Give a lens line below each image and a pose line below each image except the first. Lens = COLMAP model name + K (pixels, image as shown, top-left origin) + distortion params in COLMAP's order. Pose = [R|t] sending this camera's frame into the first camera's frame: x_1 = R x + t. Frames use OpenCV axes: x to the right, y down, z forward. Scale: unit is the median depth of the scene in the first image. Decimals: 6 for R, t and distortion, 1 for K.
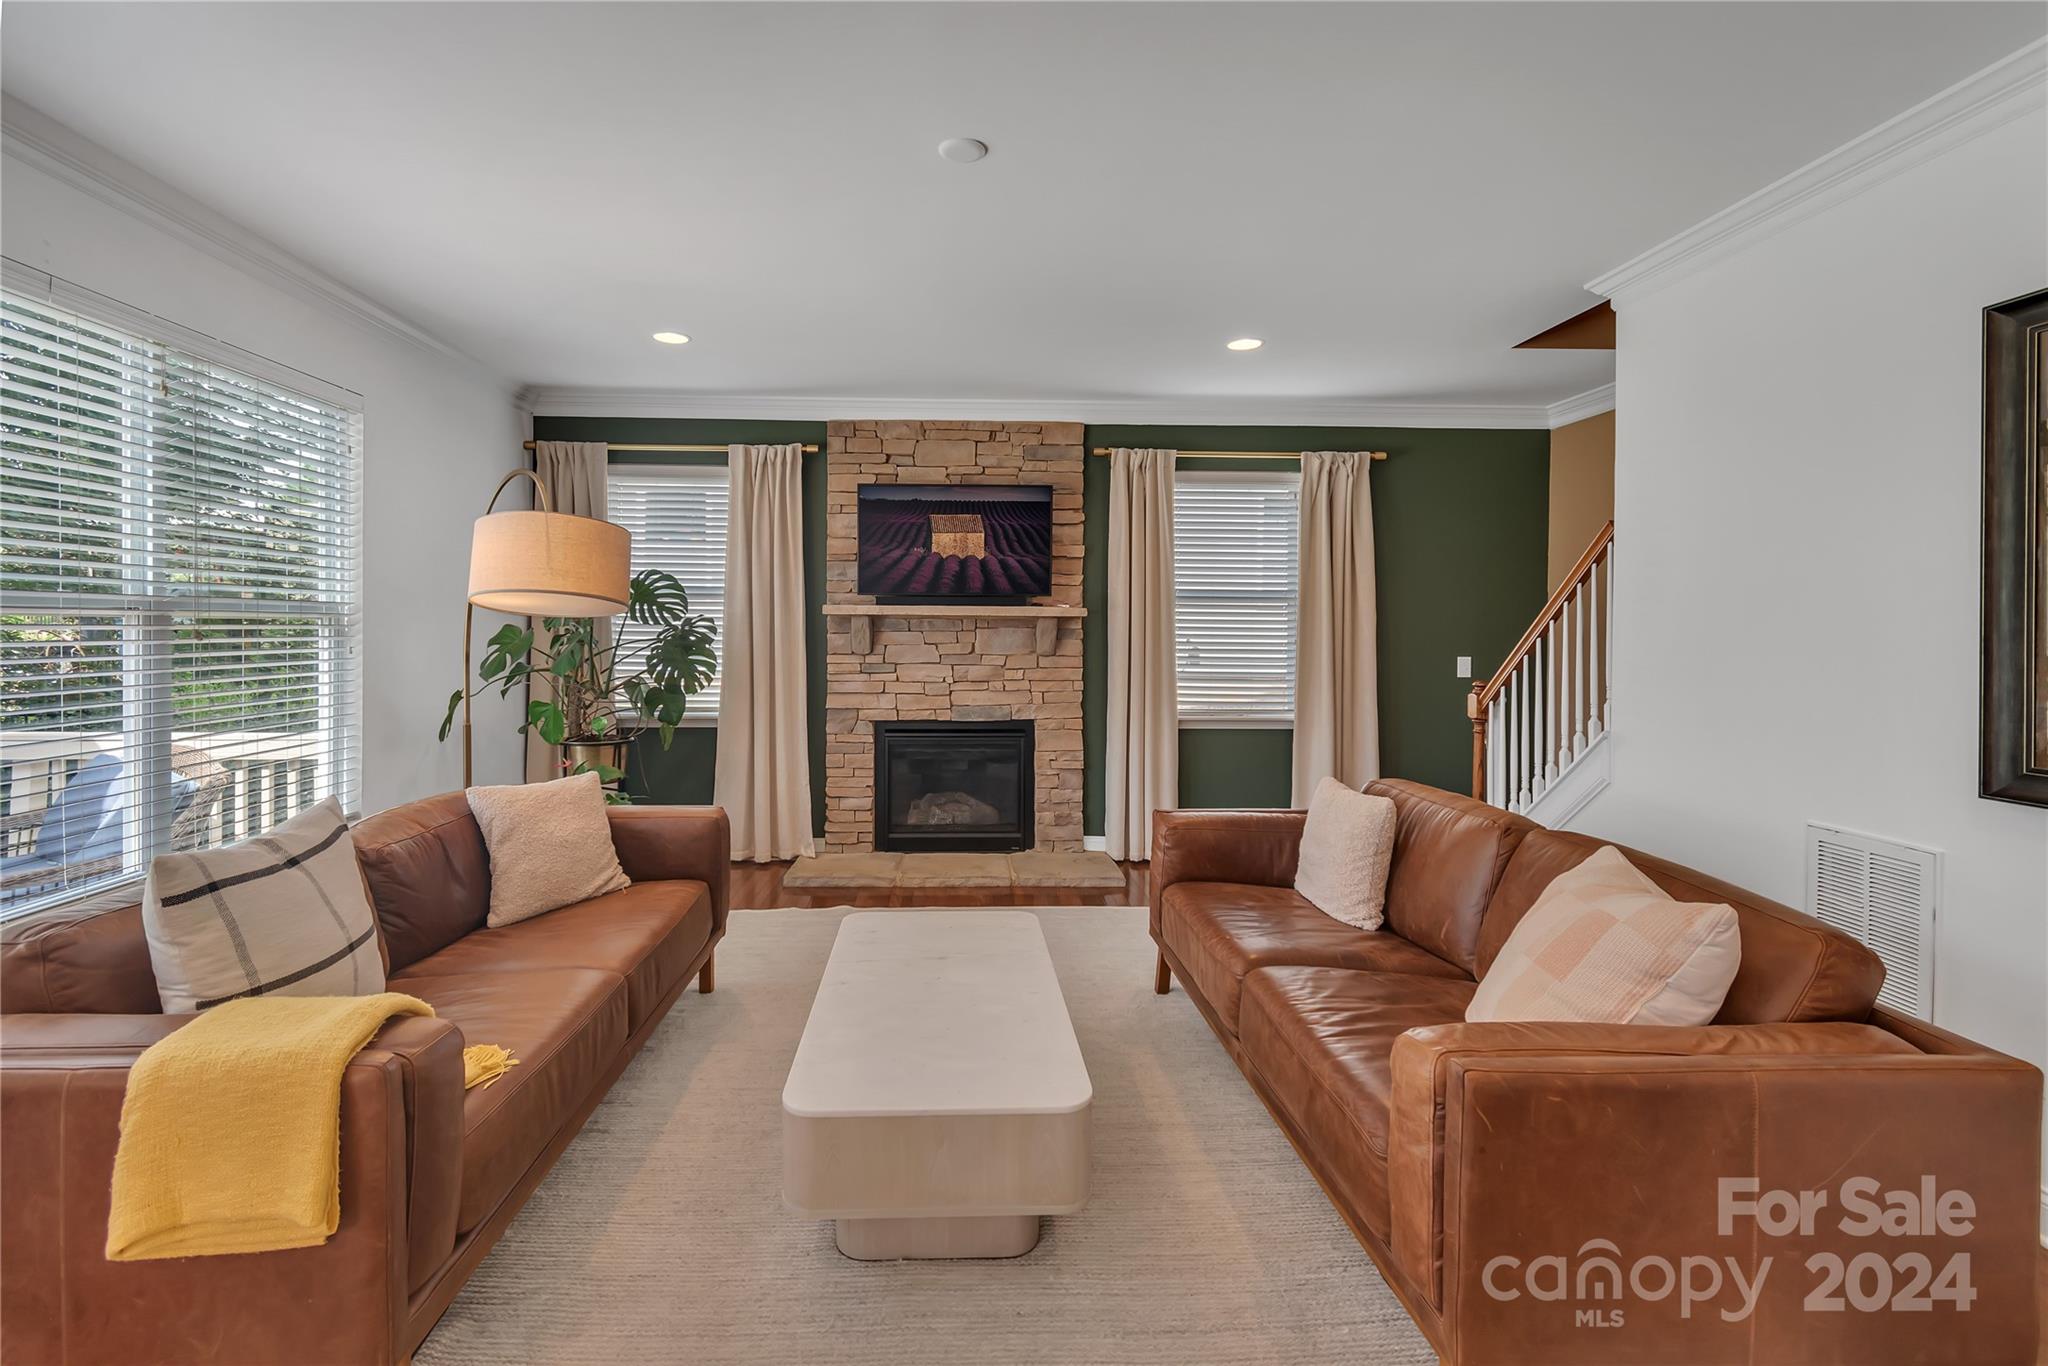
lens RADIAL K [[897.9, 0, 984.2], [0, 897.9, 636.9], [0, 0, 1]] dist [-0.000427, -0.000117]
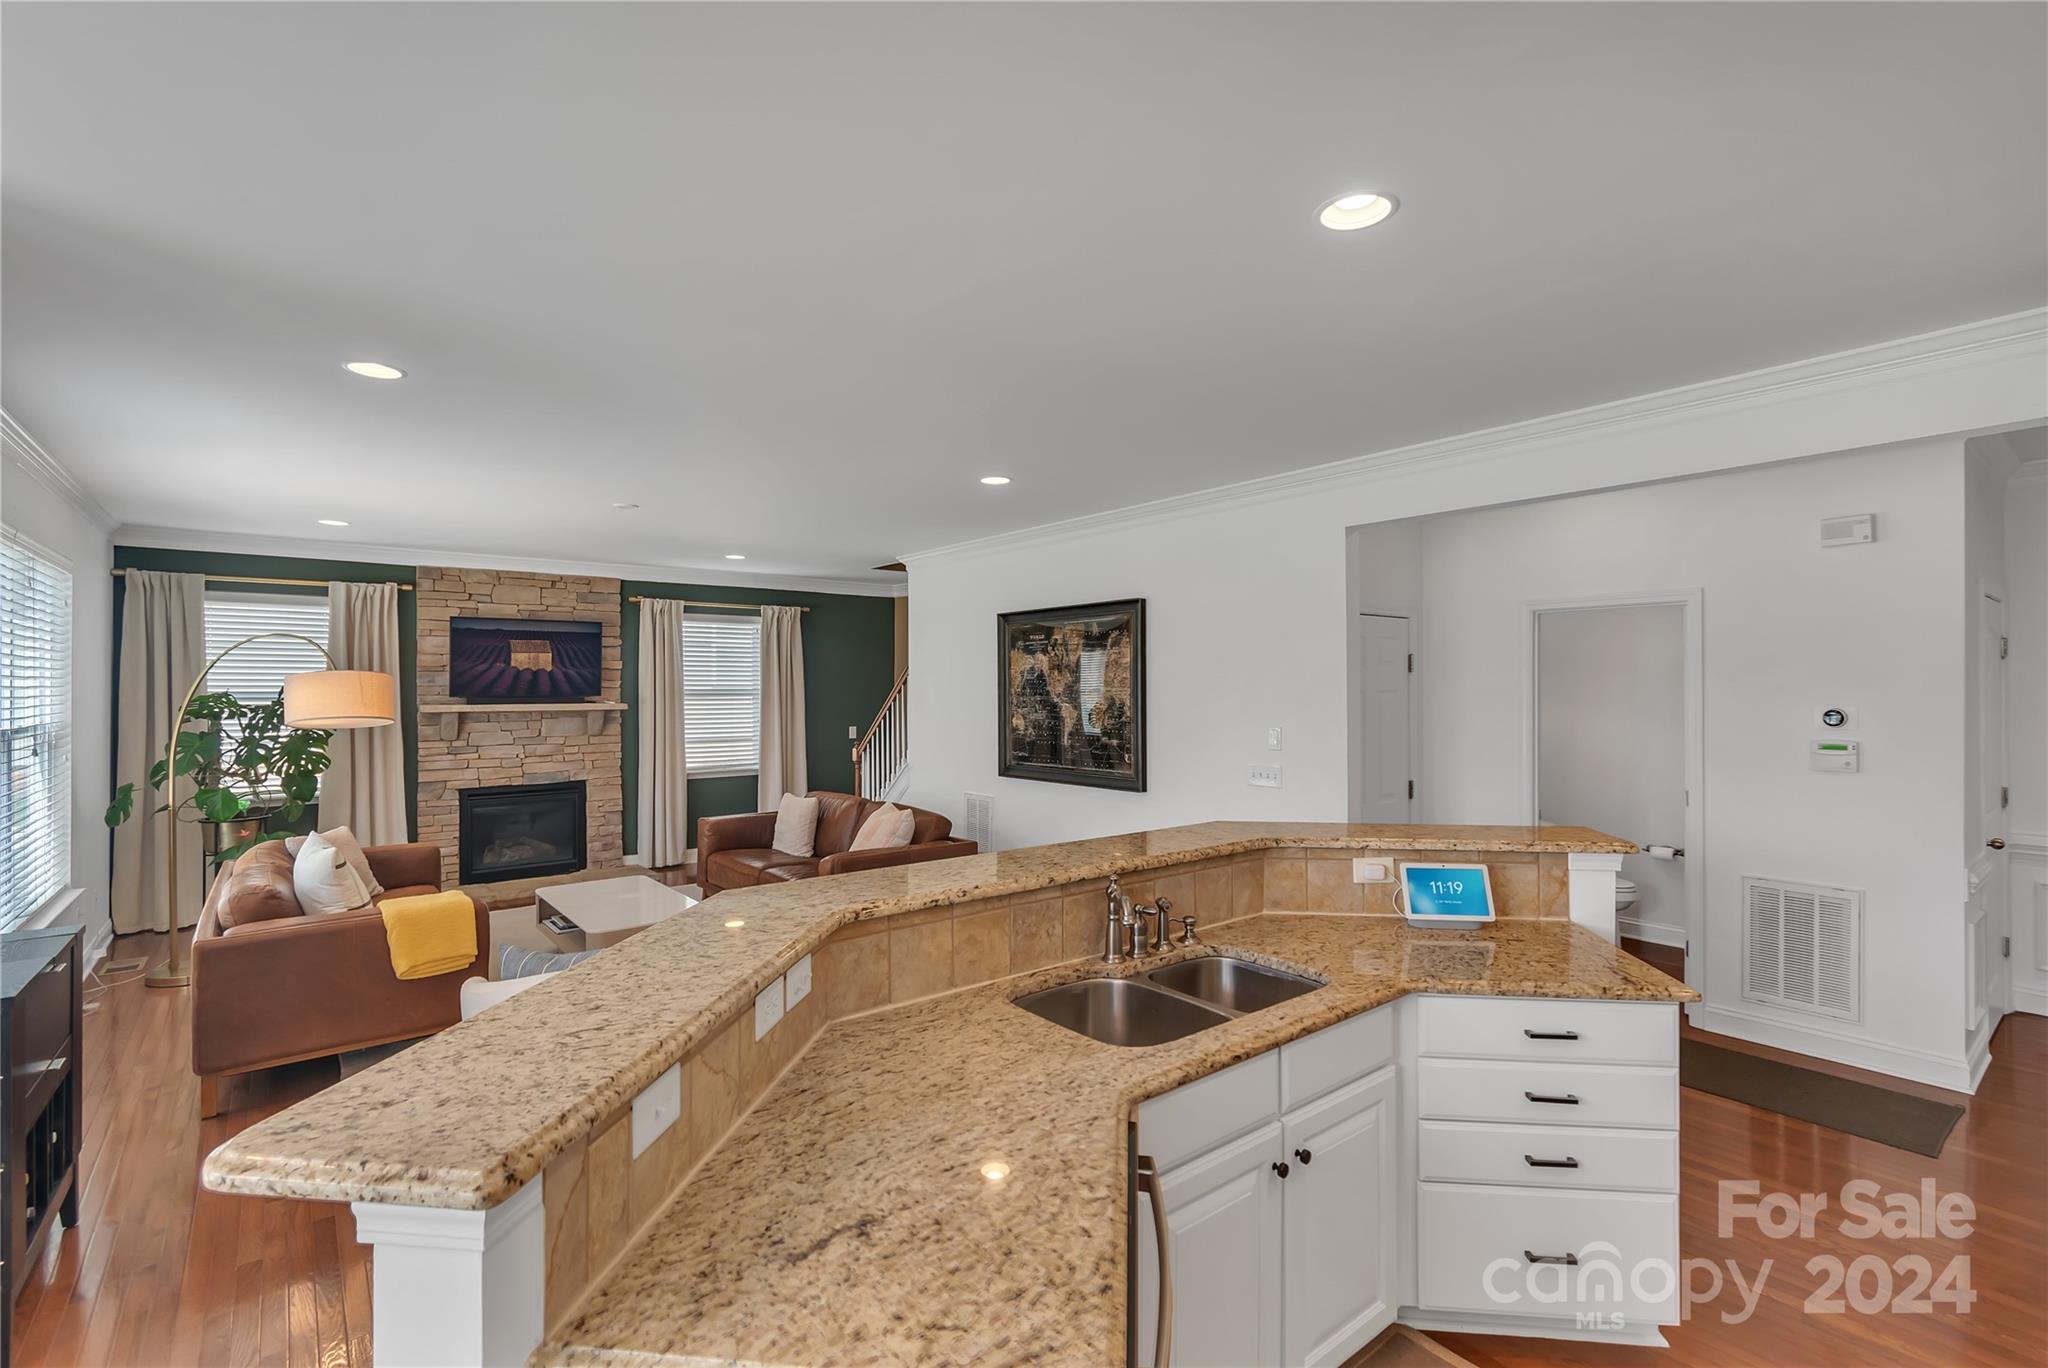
lens RADIAL K [[924.5, 0, 1010.9], [0, 924.5, 689.1], [0, 0, 1]] dist [0.008089, -0.001525]
pose [[0.802157, -0.011151, 0.597009, -0.292822], [0.014004, 0.999902, -0.000139, -0.046093], [-0.596949, 0.008472, 0.802235, -0.629777]]
